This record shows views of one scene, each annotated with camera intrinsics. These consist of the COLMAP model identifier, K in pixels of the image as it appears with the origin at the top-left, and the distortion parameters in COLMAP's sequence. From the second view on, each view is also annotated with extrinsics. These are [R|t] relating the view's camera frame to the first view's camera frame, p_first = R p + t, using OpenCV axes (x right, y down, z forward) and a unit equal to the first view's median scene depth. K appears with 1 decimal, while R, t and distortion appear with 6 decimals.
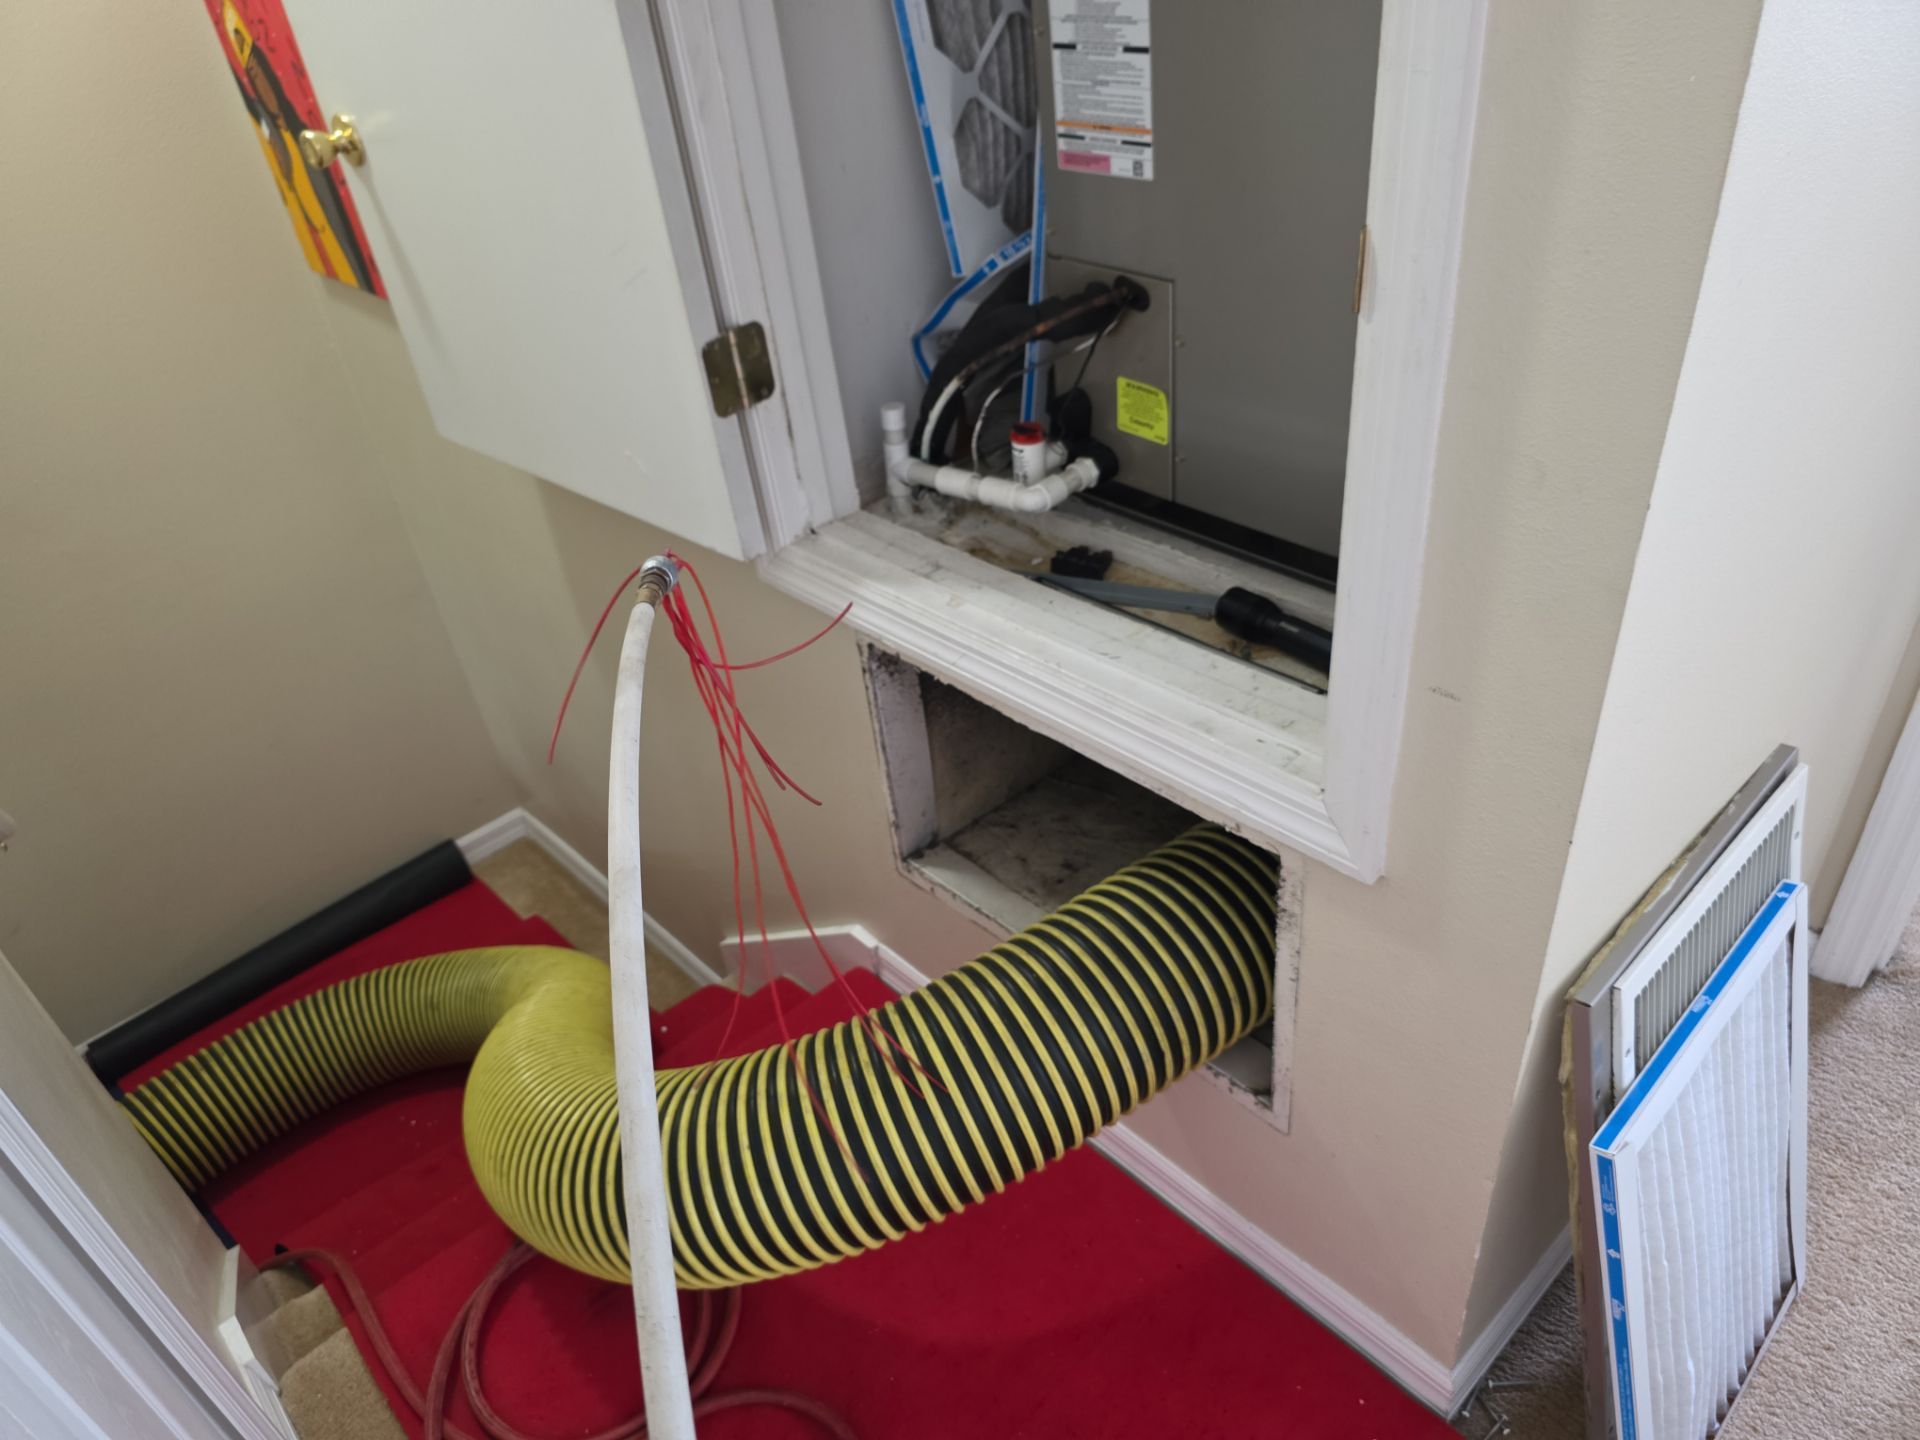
lens RADIAL K [[1294.7, 0, 940.8], [0, 1294.7, 746.9], [0, 0, 1]] dist [0.008171, -0.004743]
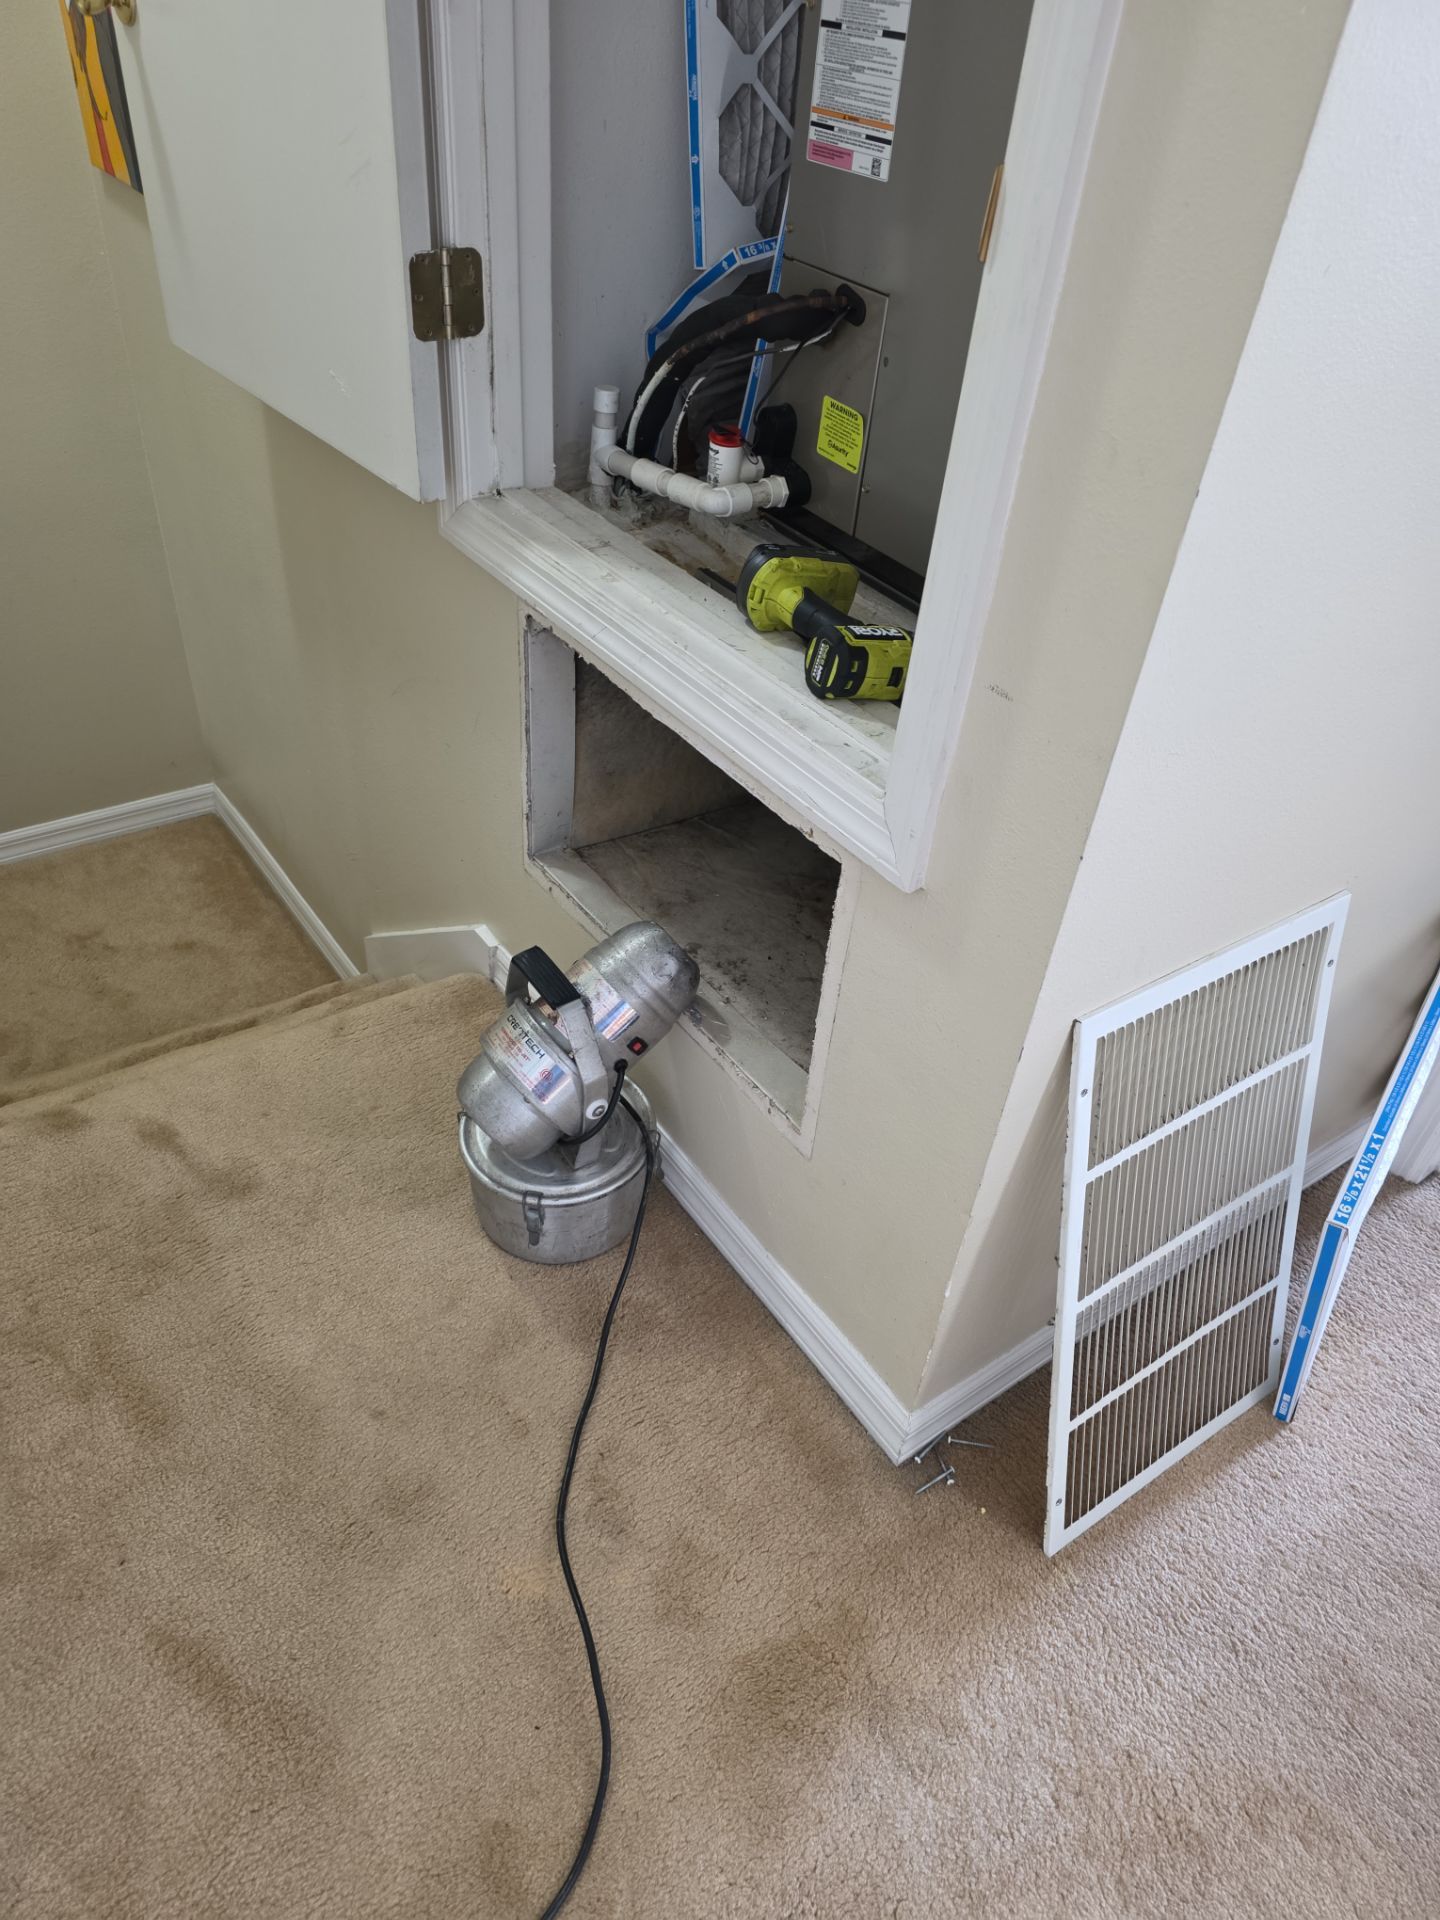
lens RADIAL K [[1285.7, 0, 720.0], [0, 1285.7, 960.0], [0, 0, 1]] dist [0.002187, 0.000257]
pose [[0.975247, 0.219711, 0.024894, 0.124445], [-0.220629, 0.974383, 0.043601, 0.105181], [-0.014677, -0.048014, 0.998739, -0.000067]]
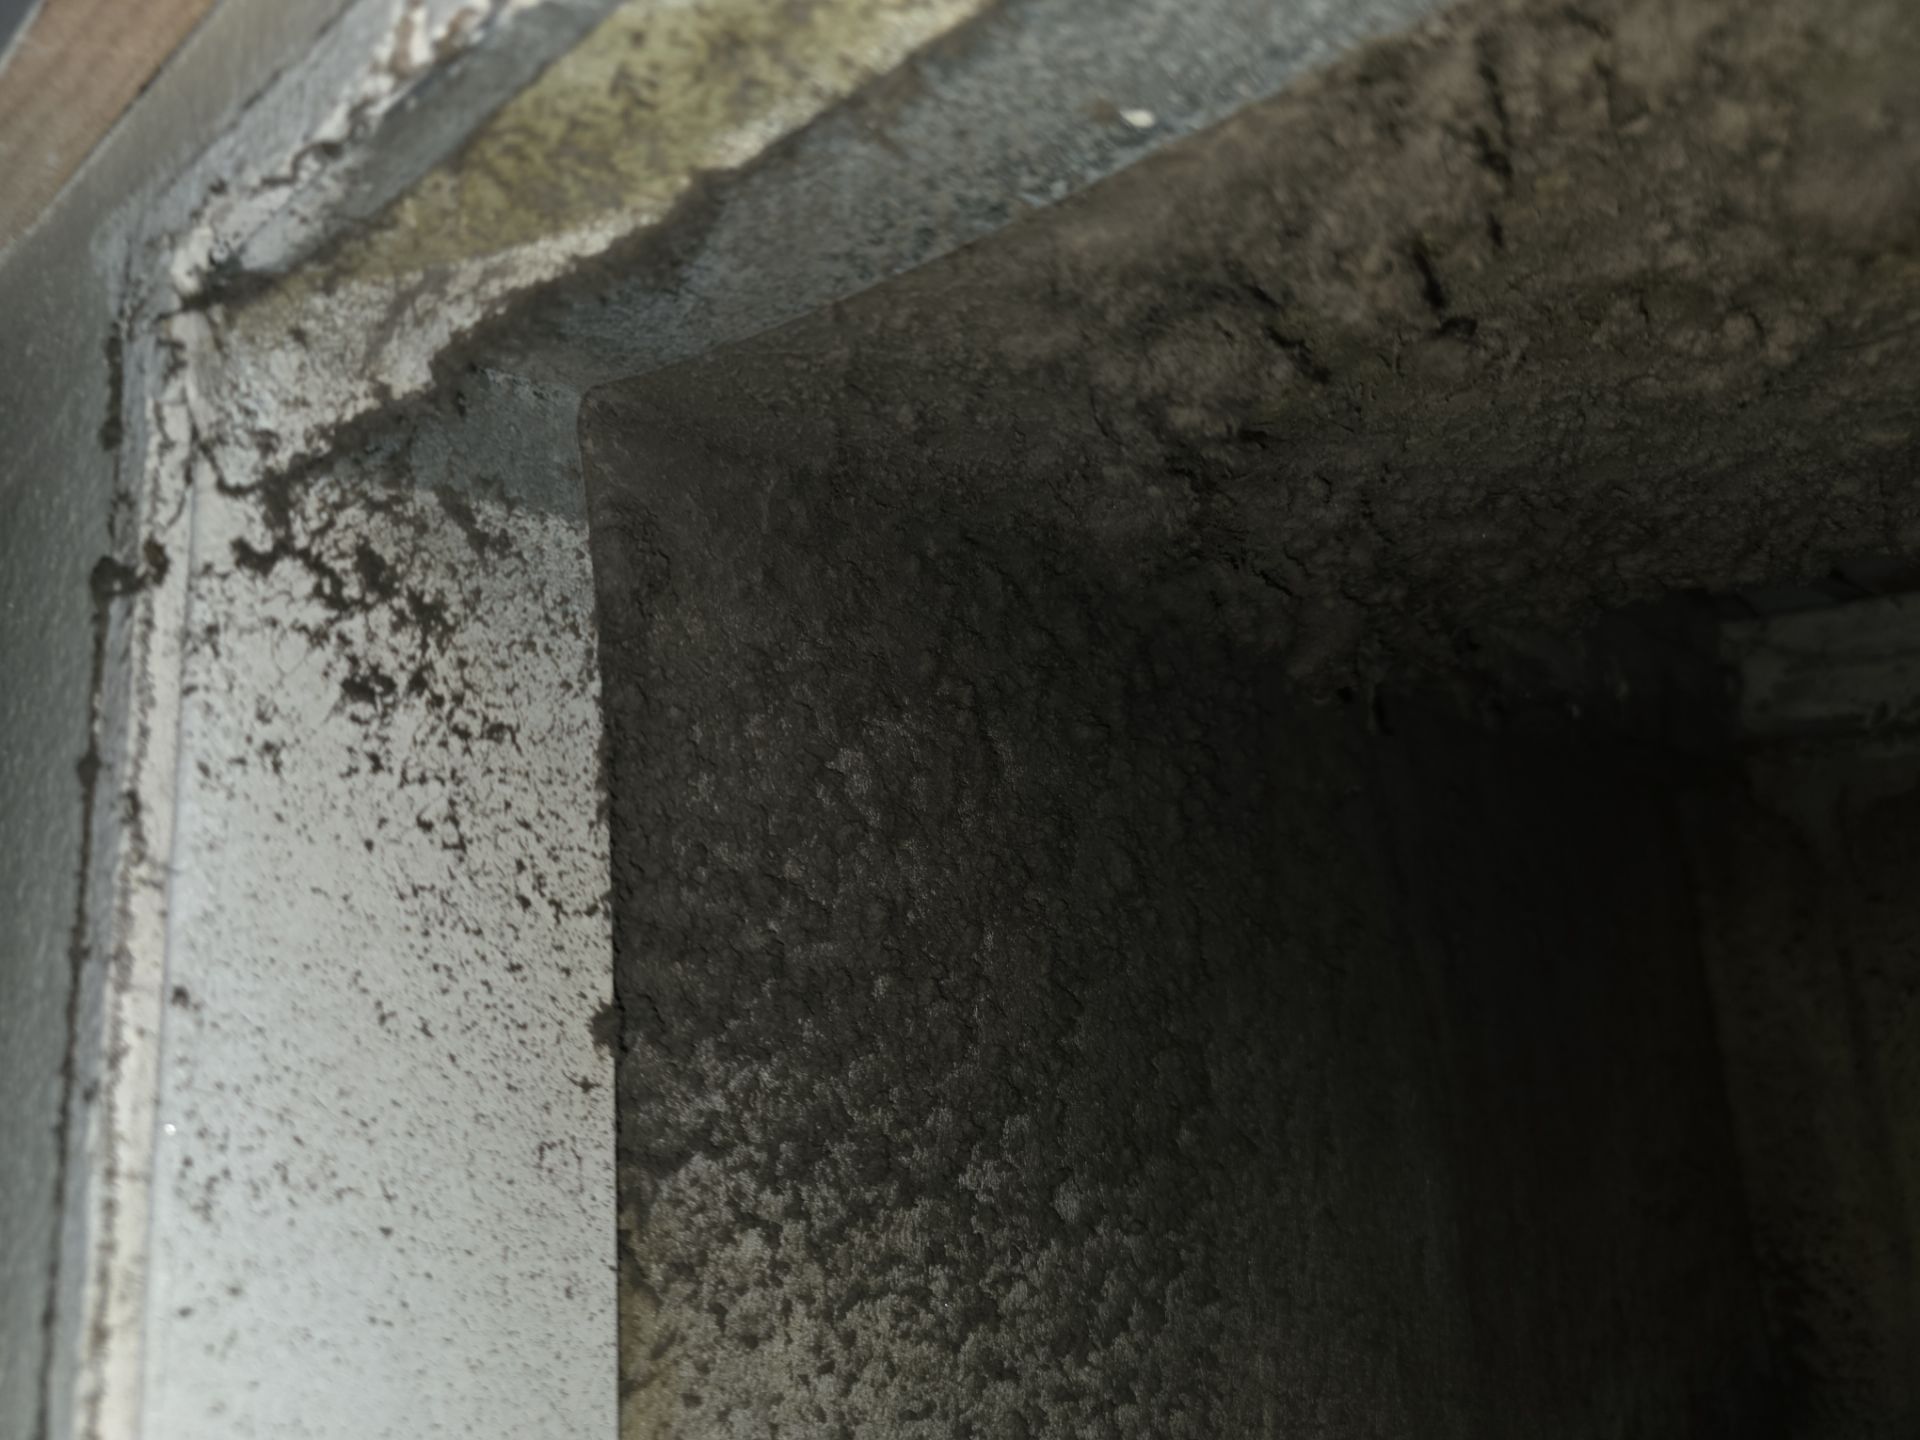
lens RADIAL K [[1318.4, 0, 996.2], [0, 1318.4, 714.9], [0, 0, 1]] dist [0.016026, -0.017821]
pose [[0.990098, 0.074616, 0.118909, 0.003808], [0.038252, 0.671594, -0.739932, 0.036368], [-0.135069, 0.737153, 0.662089, 0.961151]]
